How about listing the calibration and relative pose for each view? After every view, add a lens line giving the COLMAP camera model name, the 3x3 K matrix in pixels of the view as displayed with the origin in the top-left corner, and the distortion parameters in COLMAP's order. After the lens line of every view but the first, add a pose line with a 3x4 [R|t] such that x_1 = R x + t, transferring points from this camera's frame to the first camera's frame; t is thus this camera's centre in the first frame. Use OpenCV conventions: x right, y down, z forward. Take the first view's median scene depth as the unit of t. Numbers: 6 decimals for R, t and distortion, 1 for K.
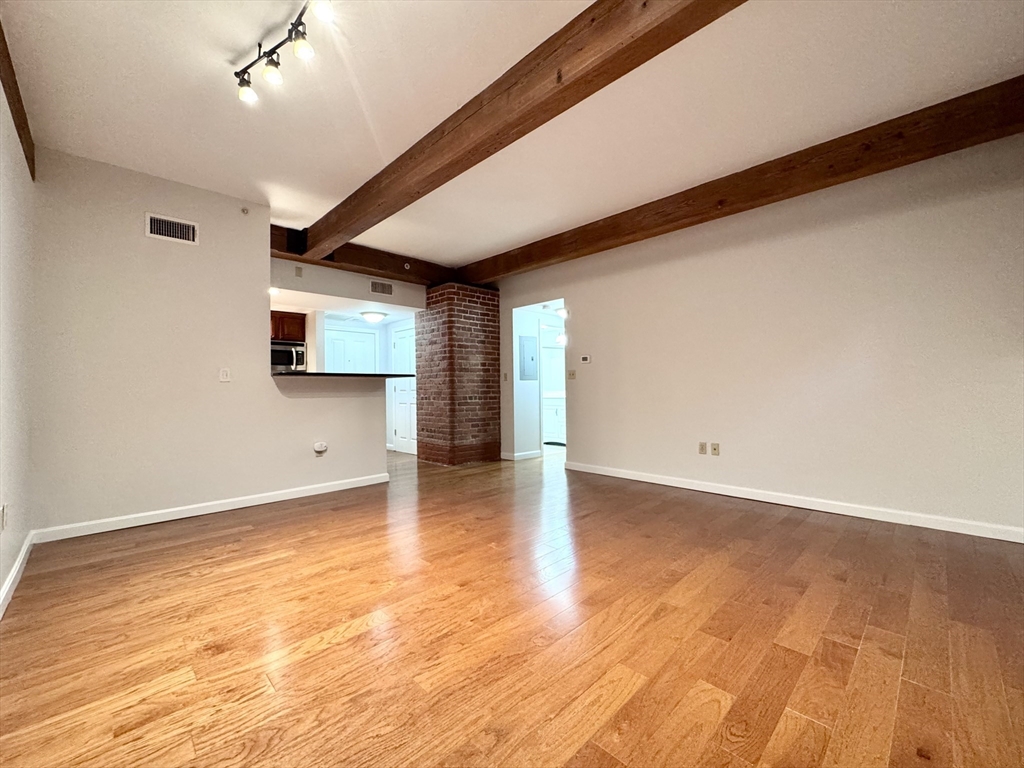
lens RADIAL K [[422.4, 0, 512.0], [0, 422.4, 384.0], [0, 0, 1]] dist [-0.000188, 0.000129]
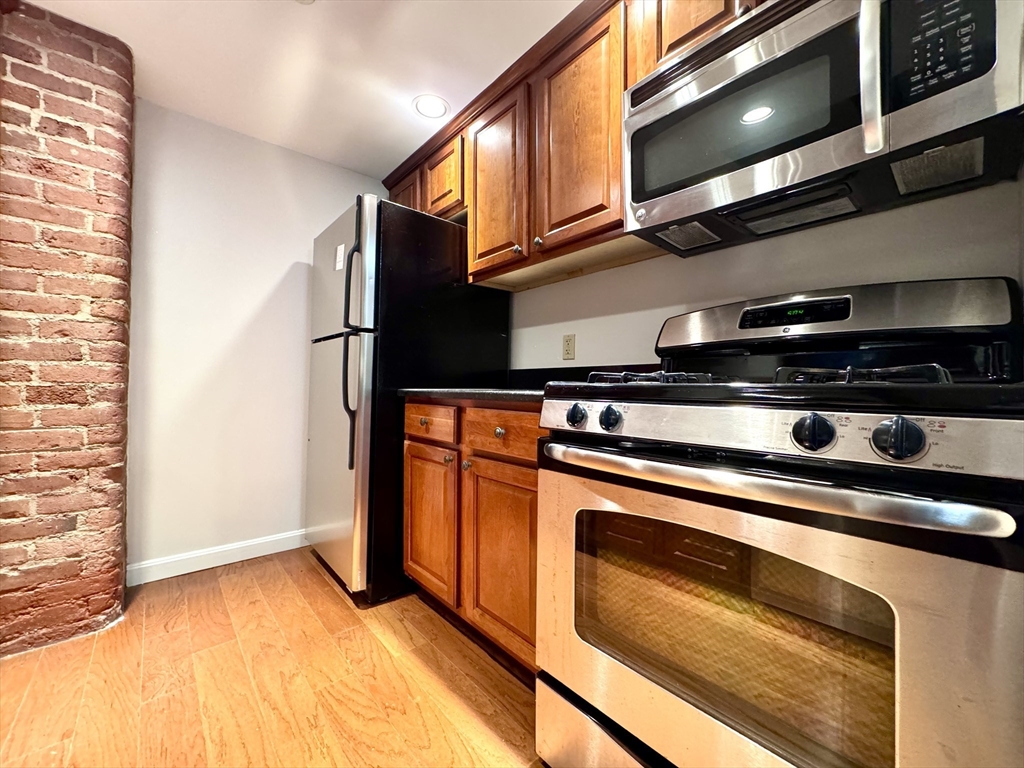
lens RADIAL K [[408.1, 0, 515.2], [0, 408.1, 382.9], [0, 0, 1]] dist [-0.002170, 0.000077]
pose [[-0.055855, 0.004254, -0.998430, -0.419139], [0.002914, 0.999987, 0.004098, 0.040496], [0.998435, -0.002680, -0.055867, 0.971223]]
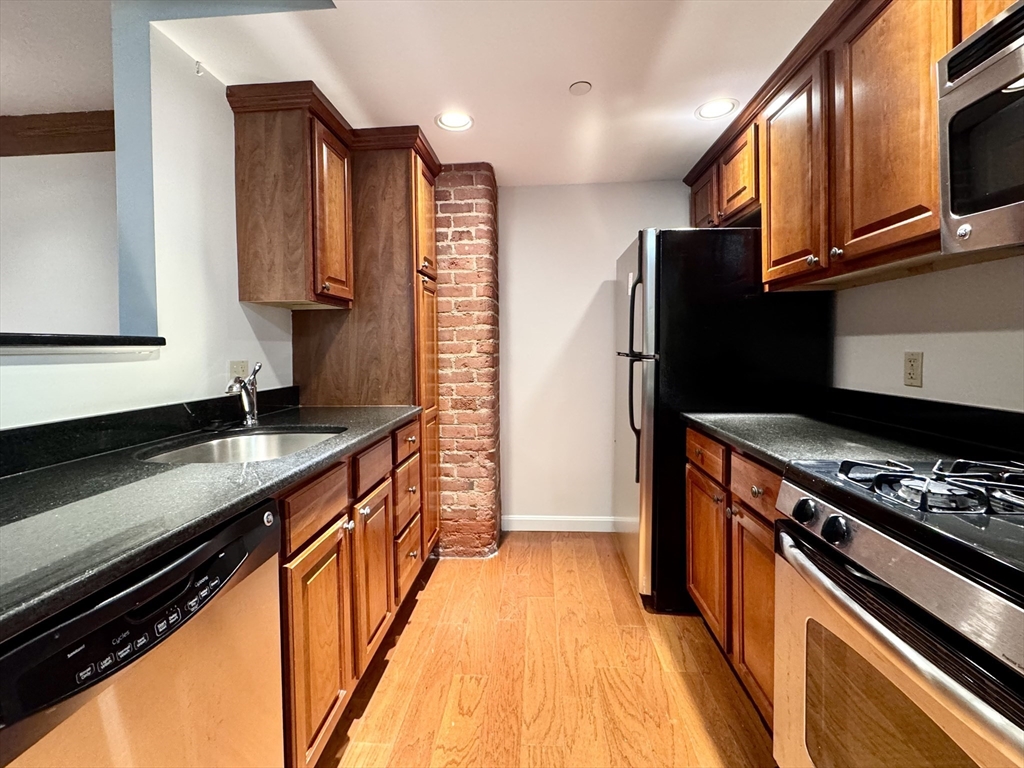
lens RADIAL K [[442.7, 0, 513.4], [0, 442.7, 357.0], [0, 0, 1]] dist [-0.003856, 0.000408]
pose [[-0.744644, 0.035695, -0.666506, -0.401746], [0.028213, 0.999360, 0.022001, -0.006515], [0.666865, -0.002421, -0.745175, 1.032750]]
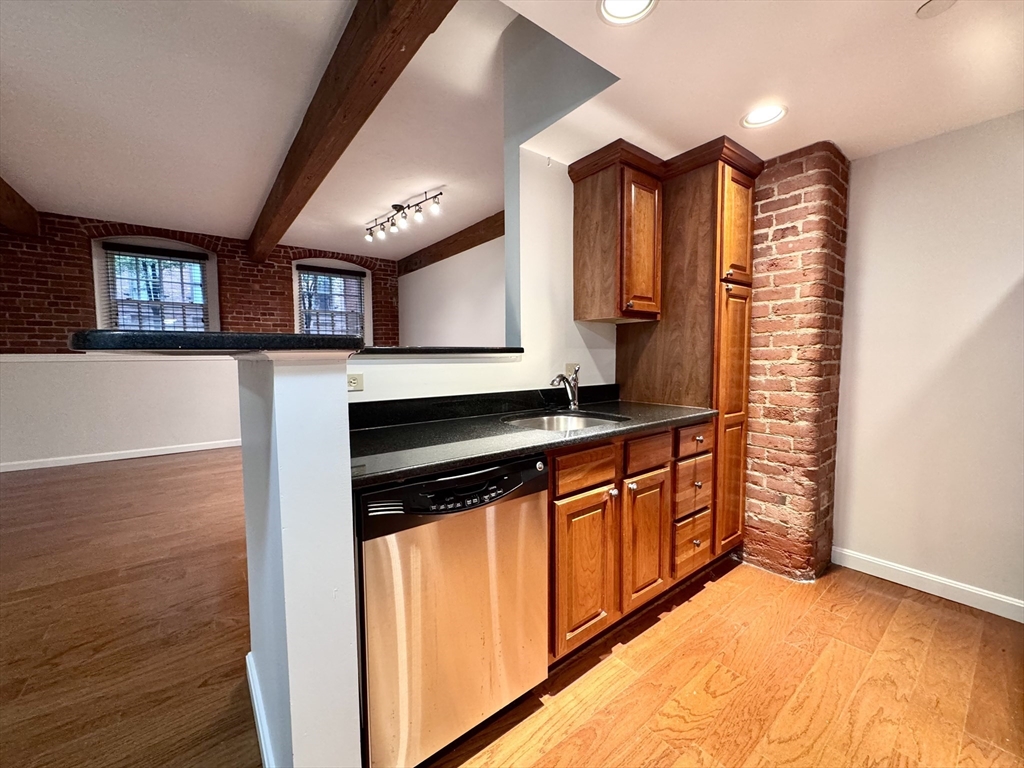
lens RADIAL K [[409.0, 0, 511.3], [0, 409.0, 382.7], [0, 0, 1]] dist [-0.001191, 0.000047]
pose [[-0.993030, 0.013556, 0.117082, -0.452032], [0.019977, 0.998349, 0.053847, -0.006326], [-0.116159, 0.055811, -0.991661, 1.080708]]
